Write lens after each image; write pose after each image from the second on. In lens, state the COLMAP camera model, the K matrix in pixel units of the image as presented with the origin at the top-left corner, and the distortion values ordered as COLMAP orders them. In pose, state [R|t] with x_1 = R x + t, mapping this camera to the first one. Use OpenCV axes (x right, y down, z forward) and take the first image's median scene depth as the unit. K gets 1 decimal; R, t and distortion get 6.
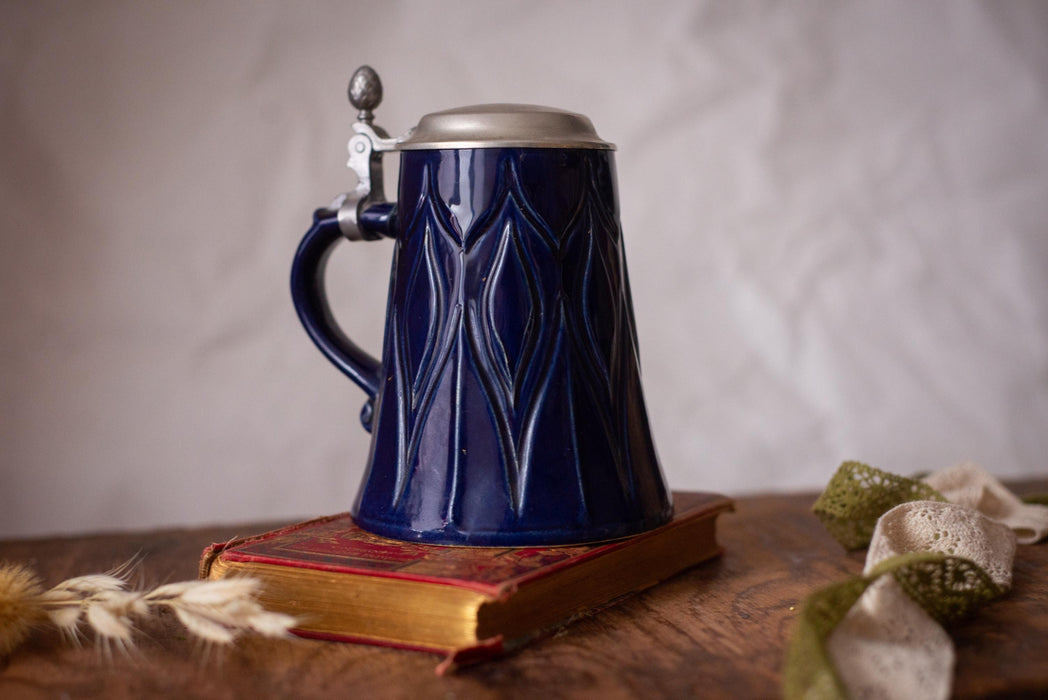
lens RADIAL K [[1637.3, 0, 524.0], [0, 1637.3, 350.0], [0, 0, 1]] dist [-0.033789, -0.033466]
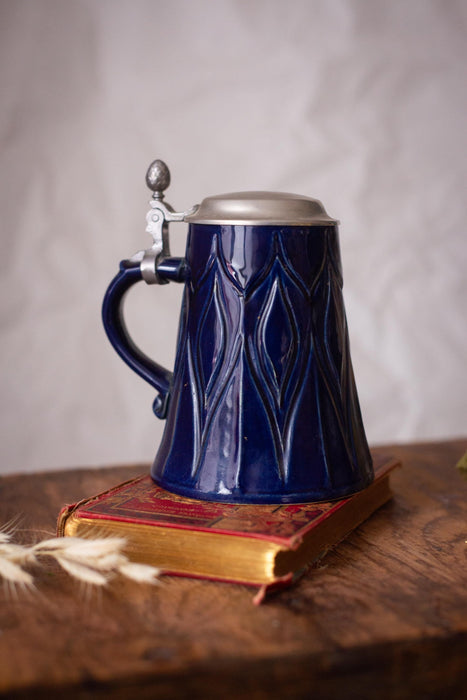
lens RADIAL K [[1093.6, 0, 233.5], [0, 1093.6, 350.0], [0, 0, 1]] dist [-0.033789, -0.033466]
pose [[0.992304, -0.001376, 0.123818, -0.164277], [-0.004143, 0.999009, 0.044307, -0.057062], [-0.123757, -0.044479, 0.991315, 0.055803]]
